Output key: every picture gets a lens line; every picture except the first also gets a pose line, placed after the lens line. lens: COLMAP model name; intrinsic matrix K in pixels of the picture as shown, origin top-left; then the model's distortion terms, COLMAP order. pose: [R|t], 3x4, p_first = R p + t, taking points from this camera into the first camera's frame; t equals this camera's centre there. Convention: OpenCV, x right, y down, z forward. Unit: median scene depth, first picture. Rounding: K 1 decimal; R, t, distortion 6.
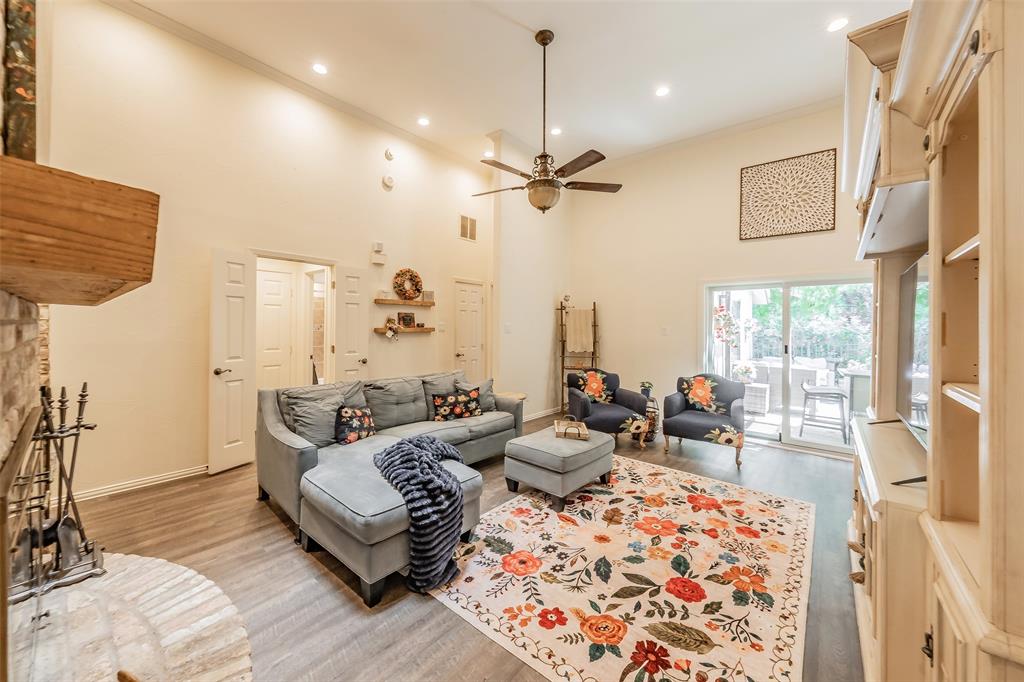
lens RADIAL K [[374.8, 0, 520.7], [0, 374.8, 326.7], [0, 0, 1]] dist [-0.000559, -0.000042]
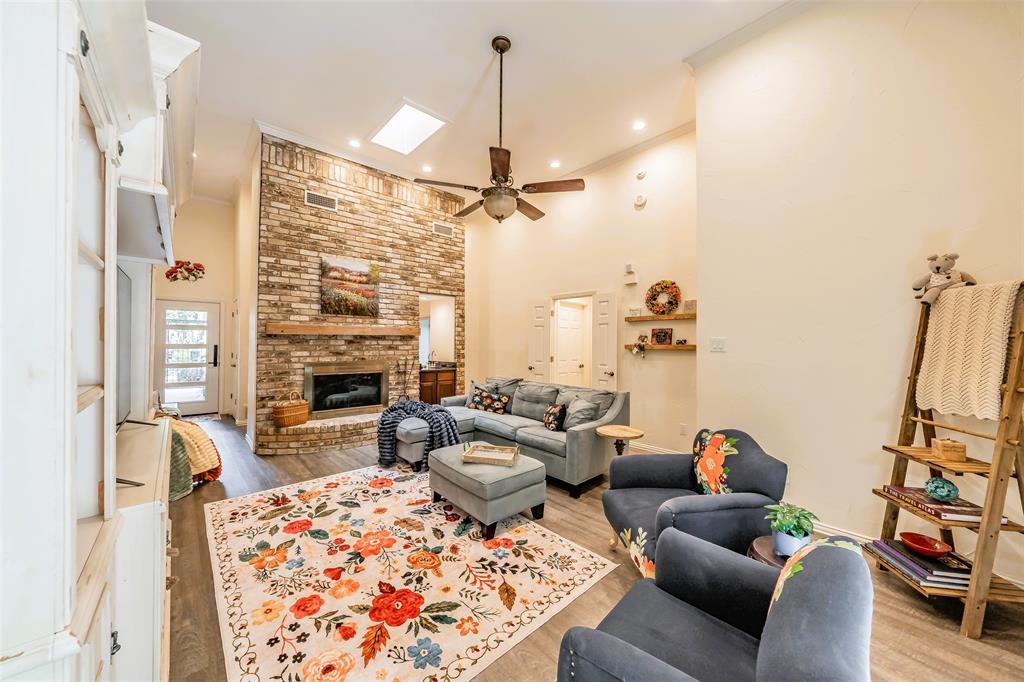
lens RADIAL K [[359.7, 0, 496.9], [0, 359.7, 337.8], [0, 0, 1]] dist [0.000512, 0.000129]
pose [[-0.153203, -0.024280, -0.987896, 1.265531], [-0.012570, 0.999665, -0.022620, 0.020814], [0.988115, 0.008952, -0.153457, 1.470373]]
